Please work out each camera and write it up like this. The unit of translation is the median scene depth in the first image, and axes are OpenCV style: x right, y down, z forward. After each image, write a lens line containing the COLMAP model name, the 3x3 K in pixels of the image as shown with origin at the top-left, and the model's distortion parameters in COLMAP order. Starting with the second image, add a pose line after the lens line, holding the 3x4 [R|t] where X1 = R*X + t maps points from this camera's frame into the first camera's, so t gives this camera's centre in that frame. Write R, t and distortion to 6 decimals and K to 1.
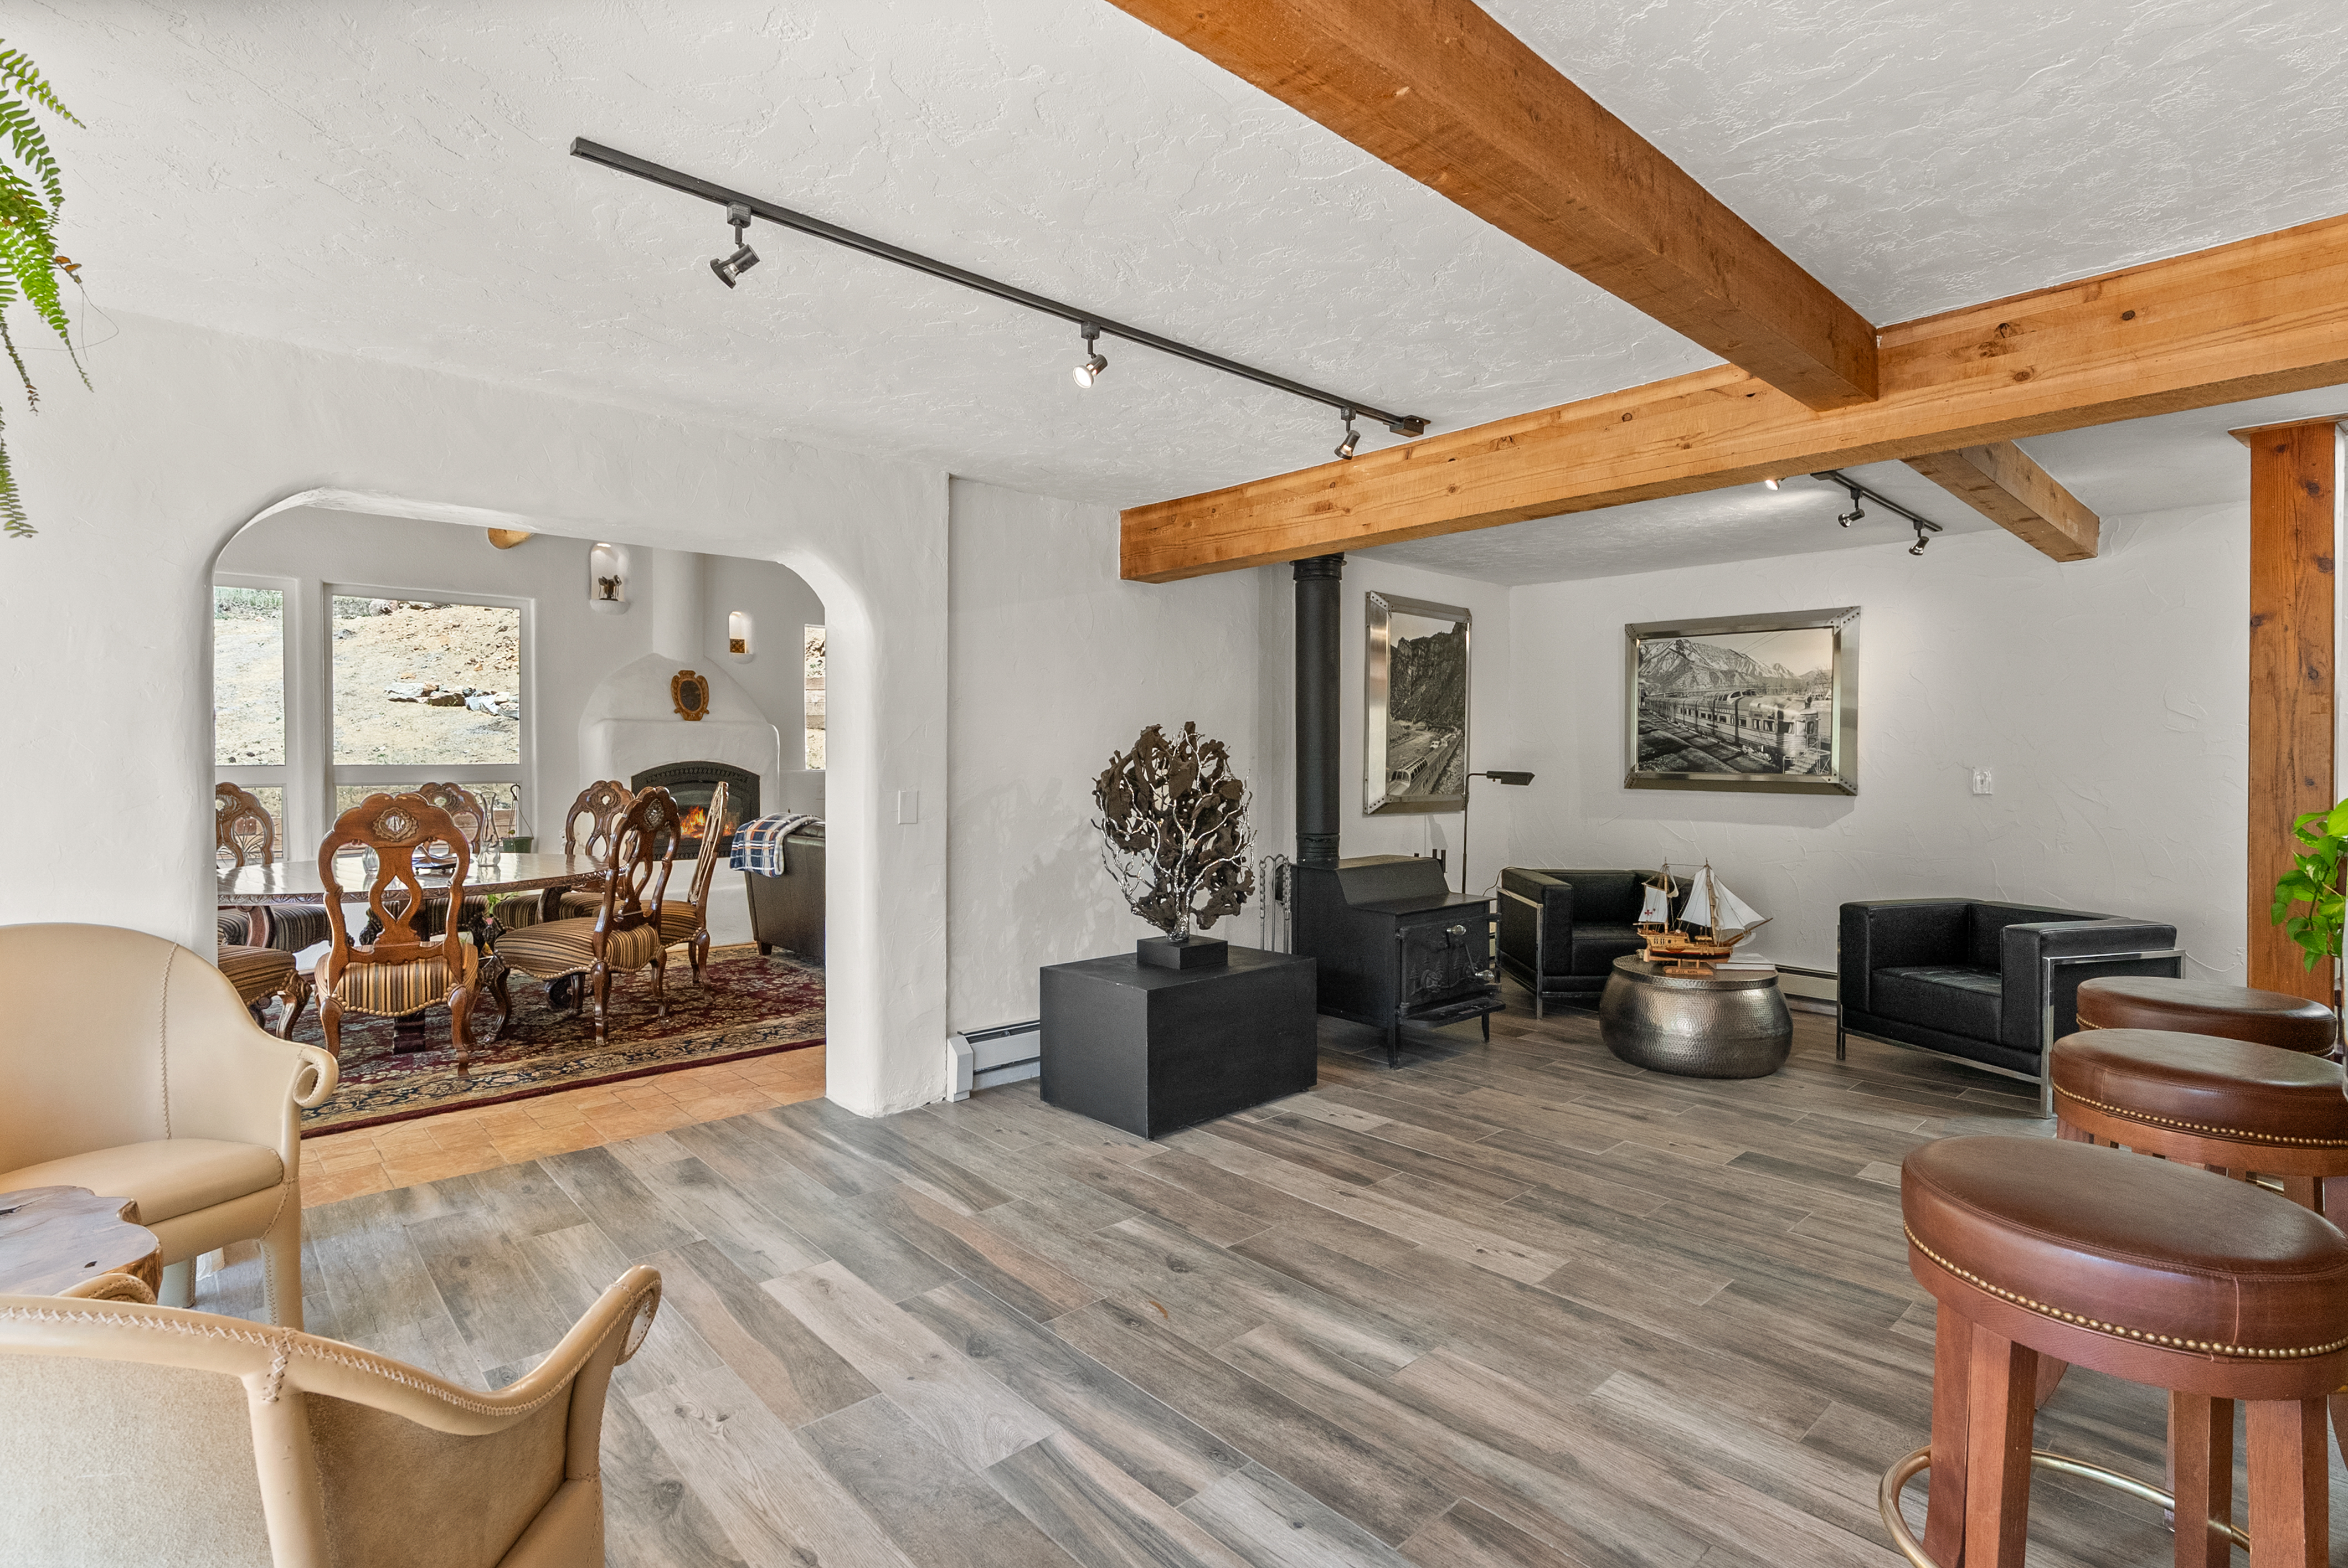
lens RADIAL K [[1119.8, 0, 1174.6], [0, 1119.8, 759.0], [0, 0, 1]] dist [-0.006099, 0.000072]
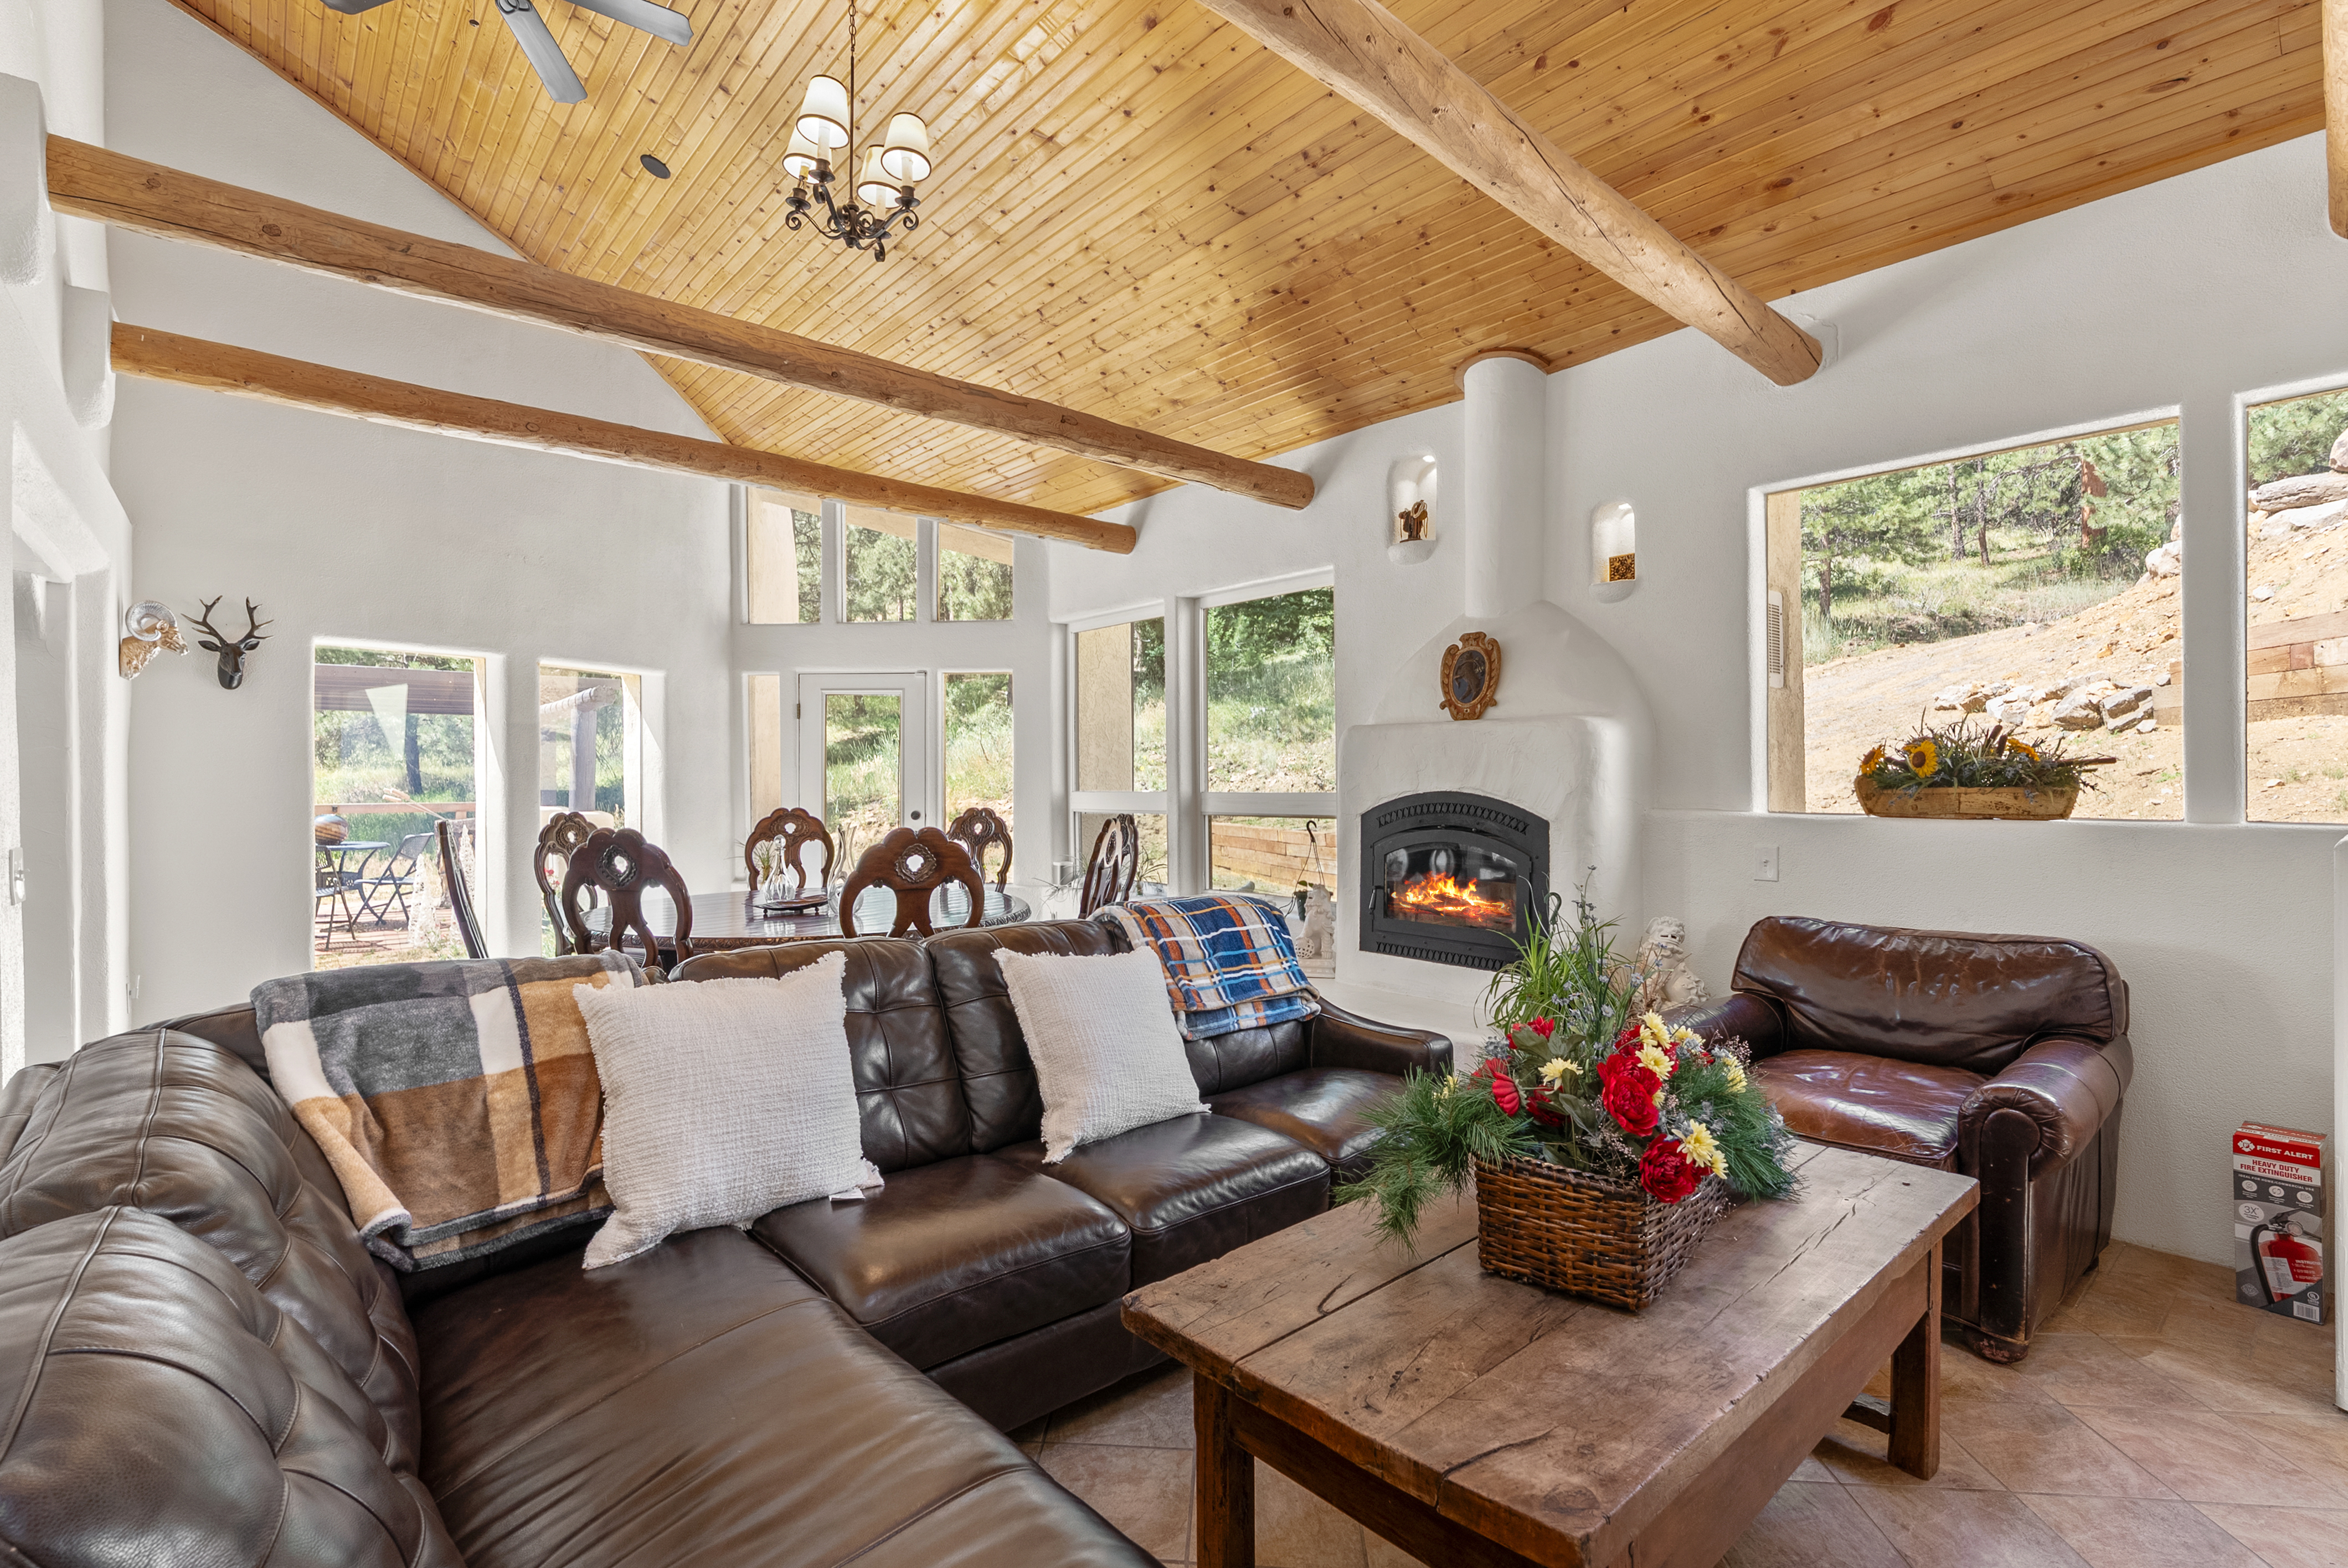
lens RADIAL K [[1065.0, 0, 1174.0], [0, 1065.0, 784.0], [0, 0, 1]] dist [-0.010083, -0.000076]
pose [[-0.034169, 0.002052, -0.999414, 0.203814], [-0.001849, 0.999996, 0.002117, -0.004789], [0.999414, 0.001920, -0.034165, 1.569899]]
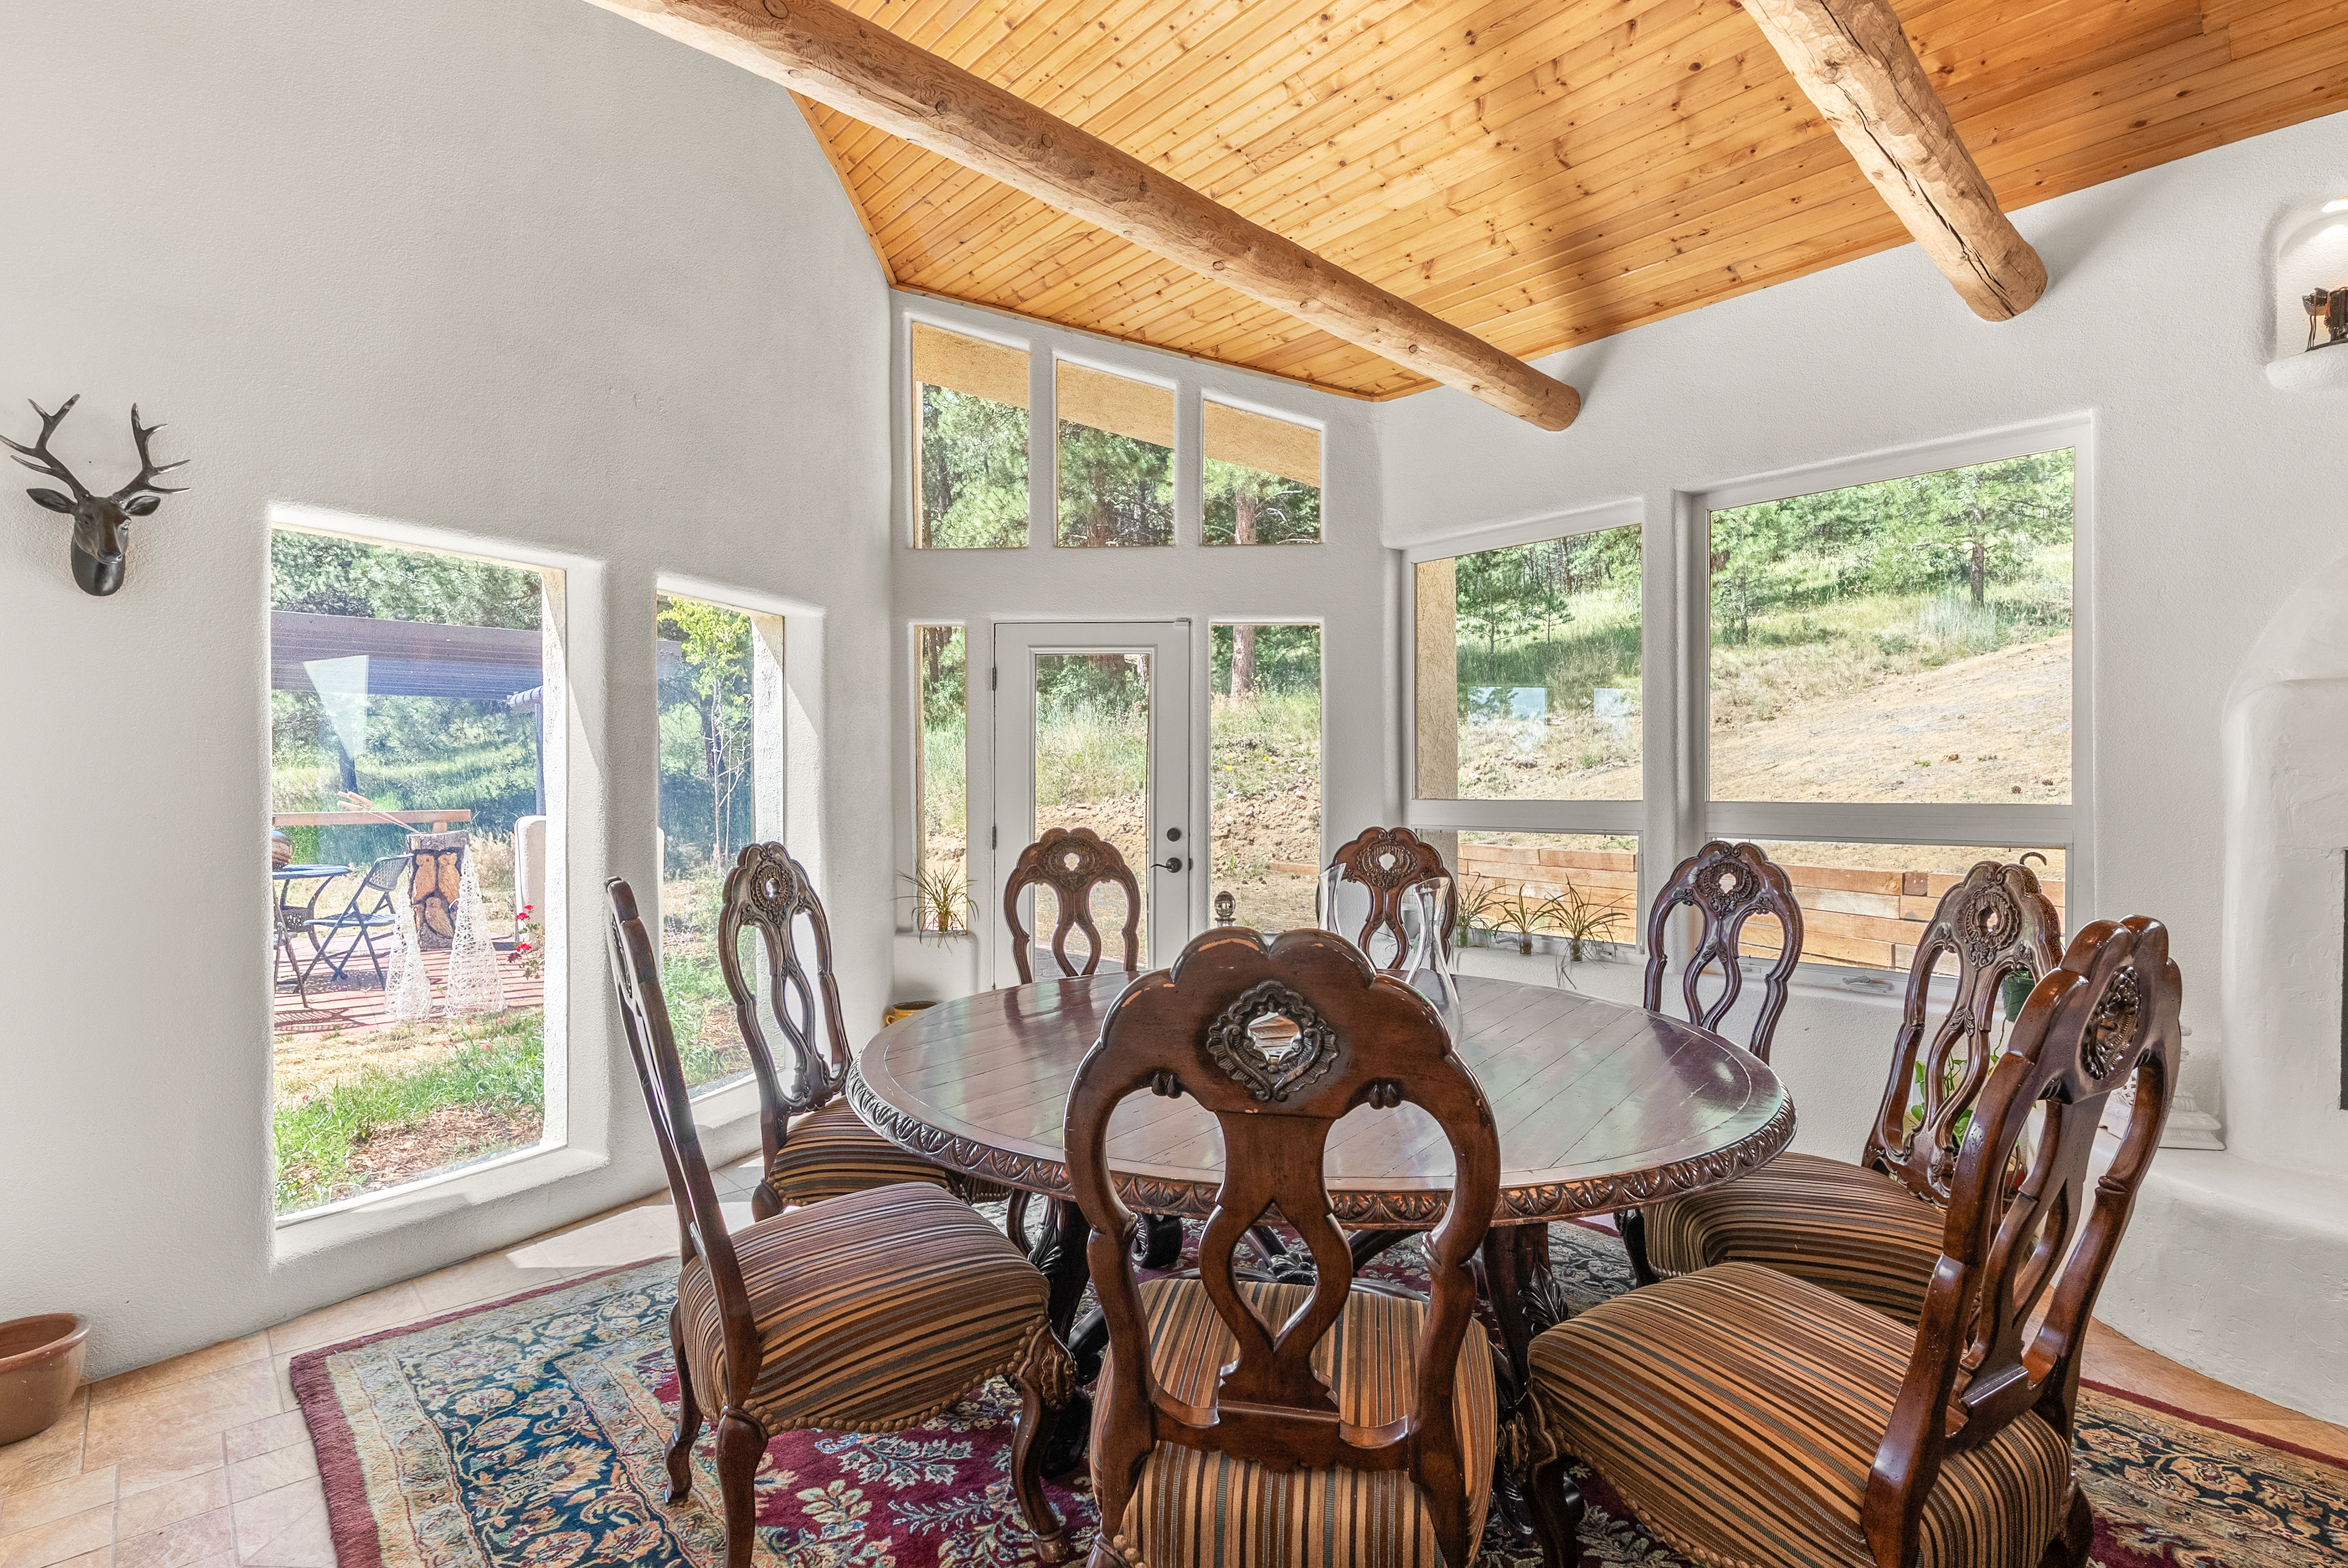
lens RADIAL K [[1103.6, 0, 1172.0], [0, 1103.6, 790.7], [0, 0, 1]] dist [-0.004194, 0.001152]
pose [[-0.009558, 0.006244, -0.999935, -0.272752], [-0.003700, 0.999973, 0.006279, -0.004799], [0.999947, 0.003760, -0.009535, 1.133134]]
